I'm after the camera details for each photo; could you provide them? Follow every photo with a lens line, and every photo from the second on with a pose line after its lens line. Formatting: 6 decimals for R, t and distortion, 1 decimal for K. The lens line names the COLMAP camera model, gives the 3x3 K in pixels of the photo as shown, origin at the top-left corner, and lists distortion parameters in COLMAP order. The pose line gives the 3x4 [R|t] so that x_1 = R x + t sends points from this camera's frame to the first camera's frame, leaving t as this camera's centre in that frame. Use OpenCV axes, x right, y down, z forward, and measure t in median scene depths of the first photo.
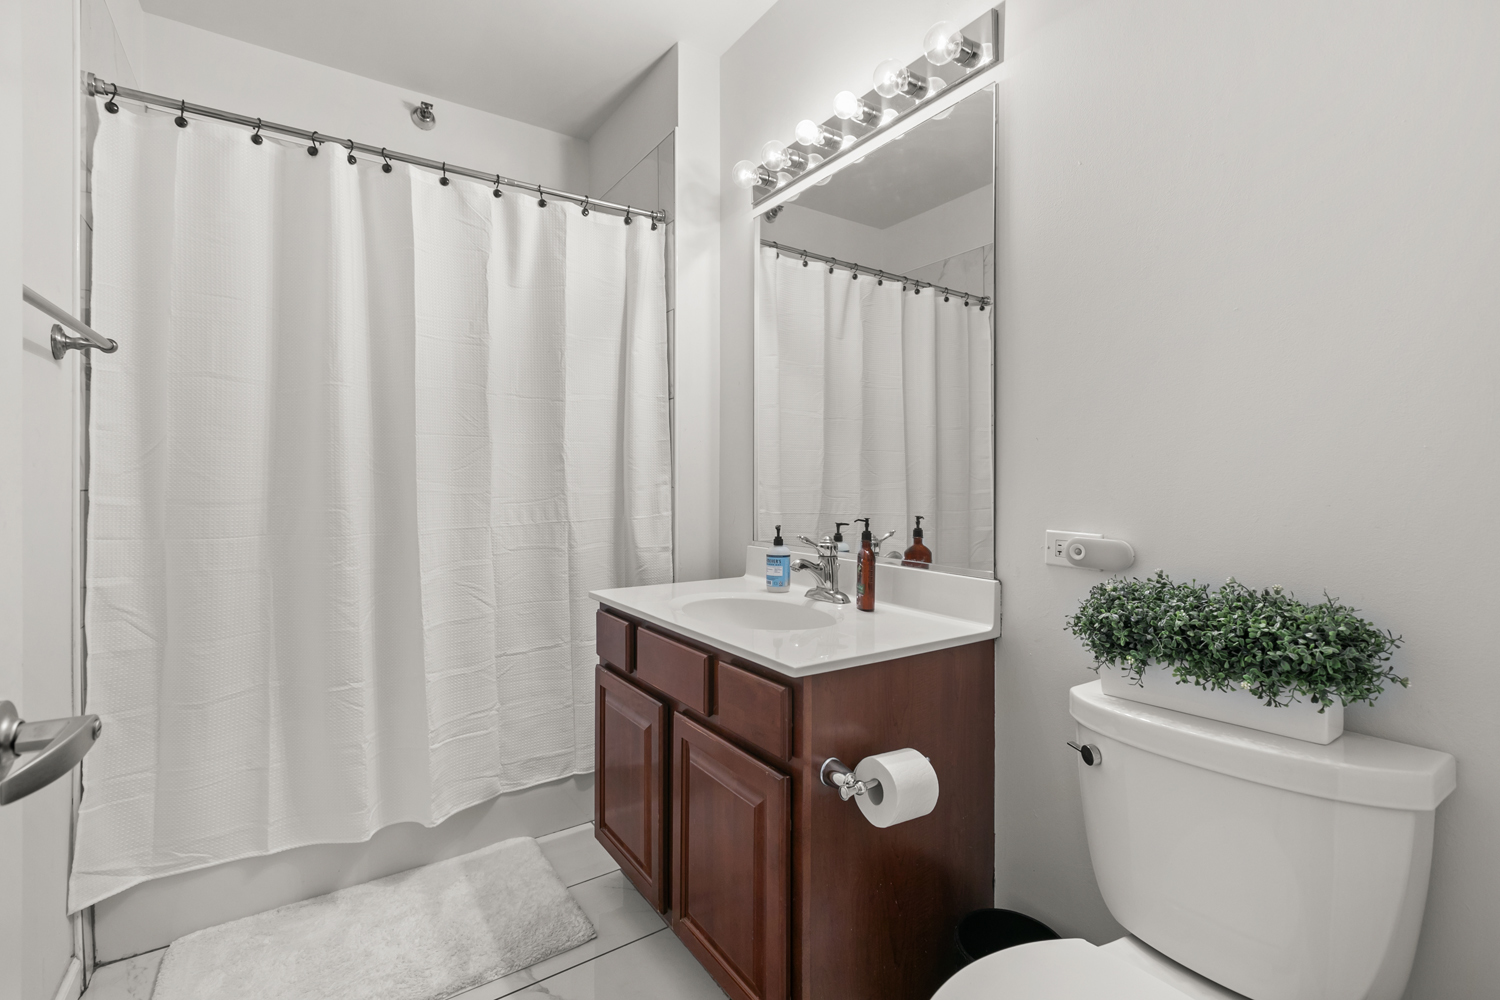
lens RADIAL K [[667.0, 0, 740.2], [0, 667.0, 491.7], [0, 0, 1]] dist [0.004124, -0.000280]
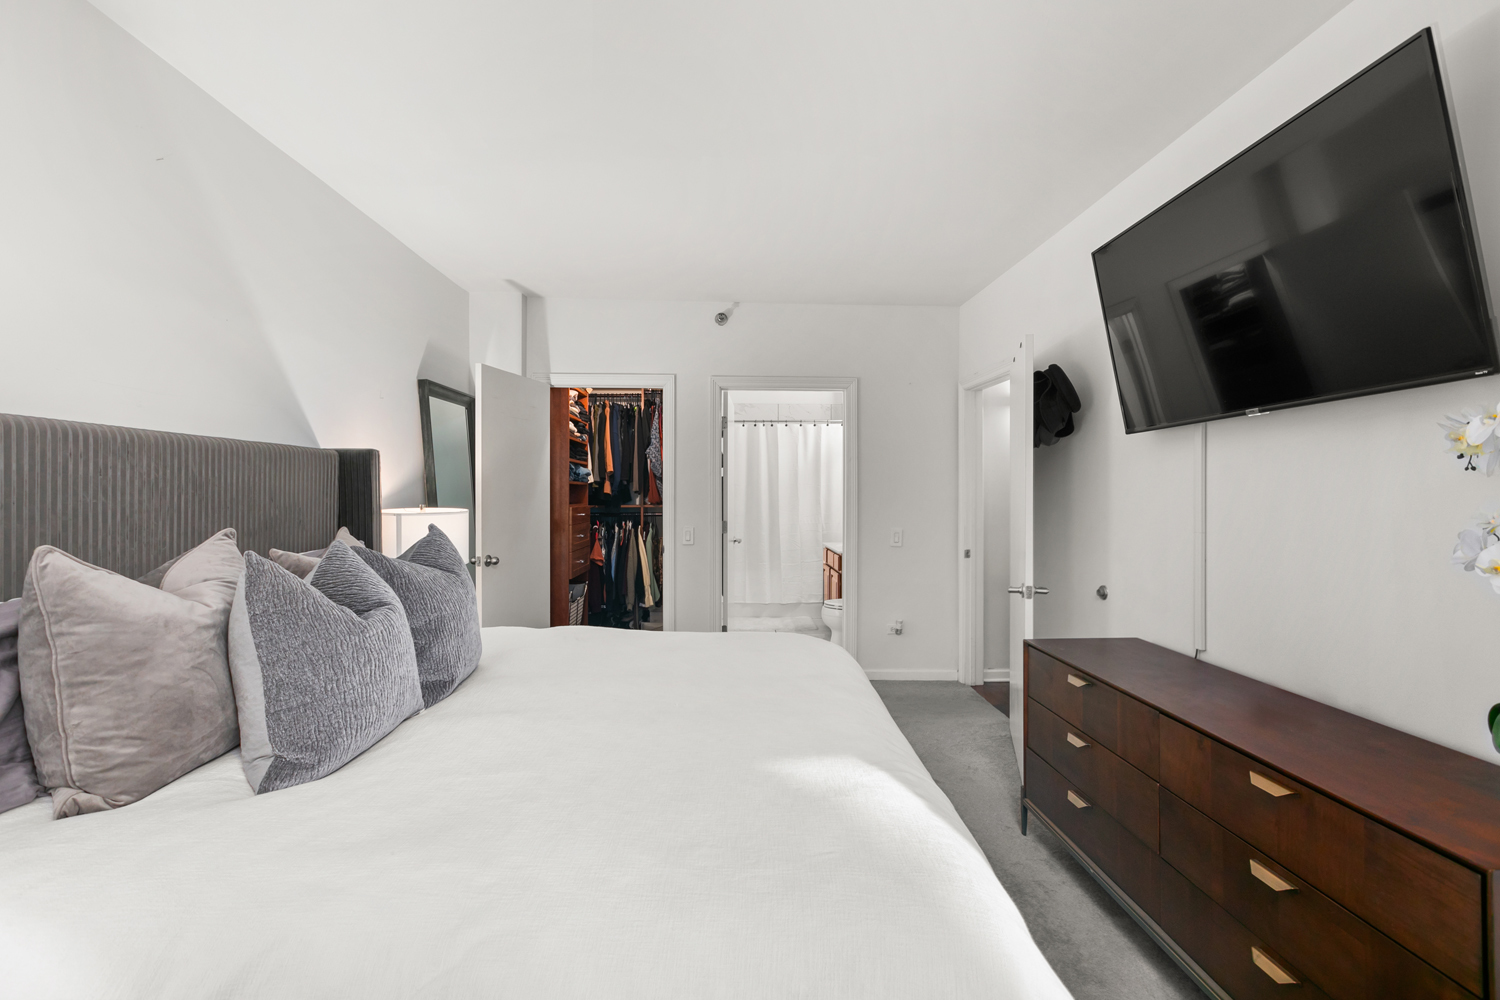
lens RADIAL K [[667.0, 0, 749.5], [0, 667.0, 500.6], [0, 0, 1]] dist [0.004124, -0.000280]
pose [[0.848388, -0.004403, -0.529356, 1.291848], [0.000440, 0.999971, -0.007612, -0.043354], [0.529375, 0.006225, 0.848365, -2.152529]]
